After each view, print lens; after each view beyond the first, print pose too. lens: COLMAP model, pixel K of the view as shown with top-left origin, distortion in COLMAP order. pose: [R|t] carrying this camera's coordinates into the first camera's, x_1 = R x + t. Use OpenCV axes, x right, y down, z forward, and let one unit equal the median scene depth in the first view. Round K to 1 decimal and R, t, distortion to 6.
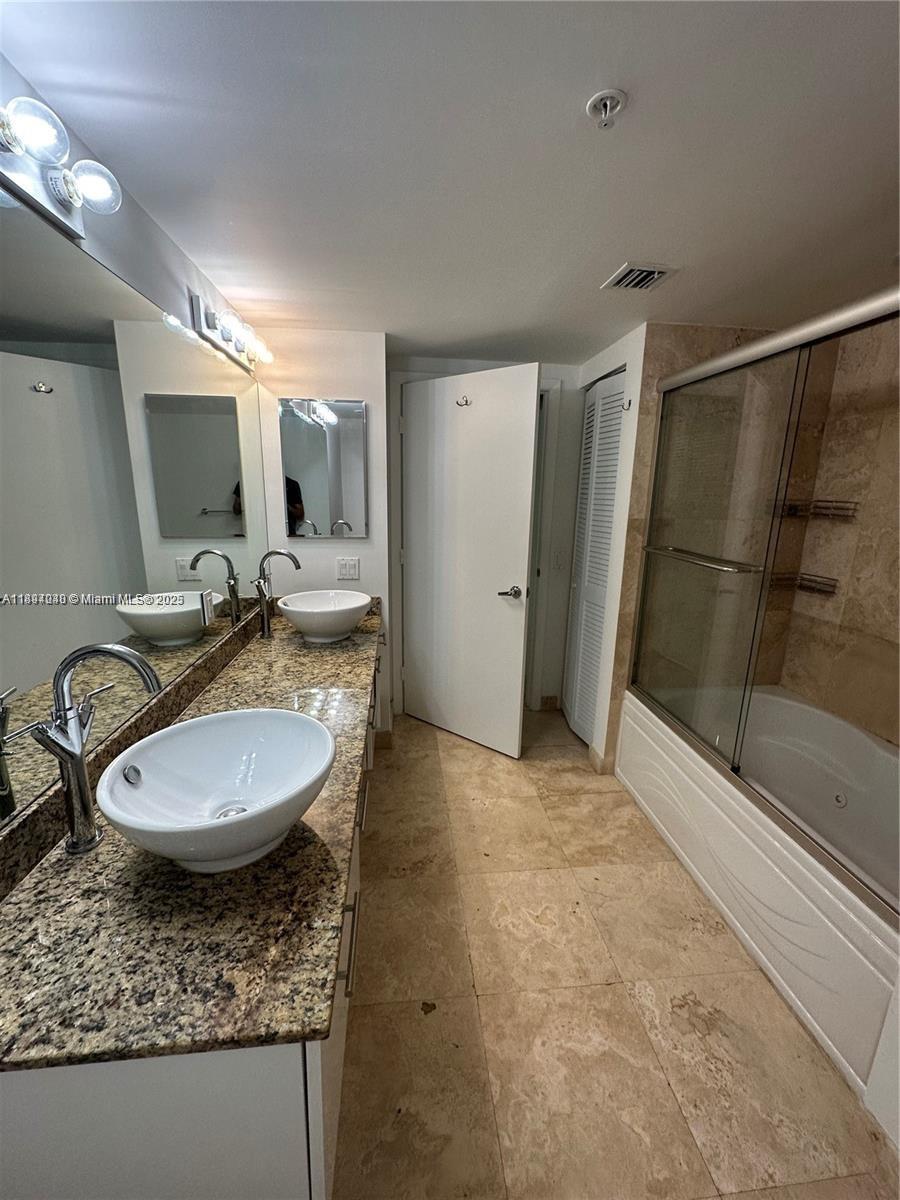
lens RADIAL K [[481.4, 0, 449.0], [0, 481.4, 597.2], [0, 0, 1]] dist [0.001660, 0.000359]
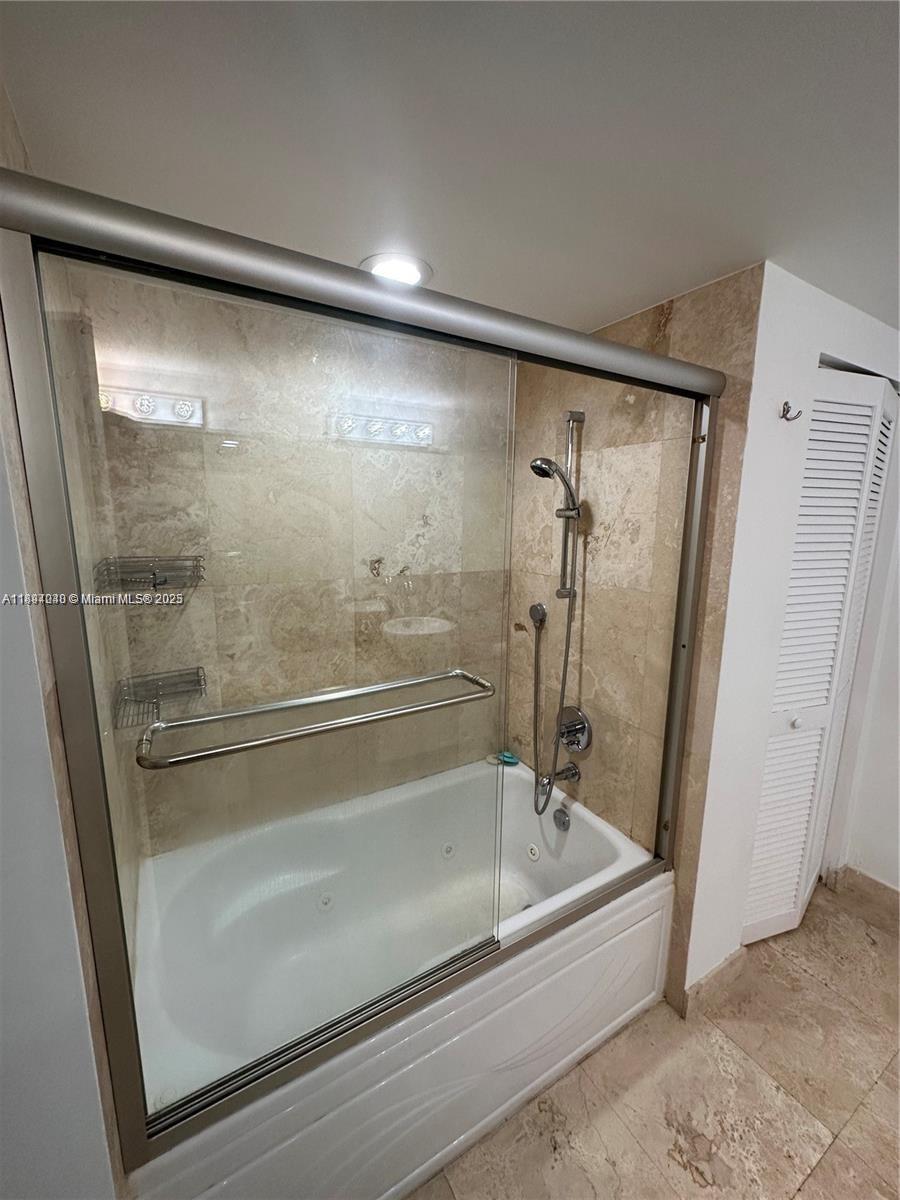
lens RADIAL K [[481.4, 0, 450.5], [0, 481.4, 602.2], [0, 0, 1]] dist [0.001660, 0.000359]
pose [[-0.415889, -0.178389, 0.891748, 0.064161], [0.192226, 0.941173, 0.277926, -0.257599], [-0.888867, 0.287004, -0.357133, 0.944155]]
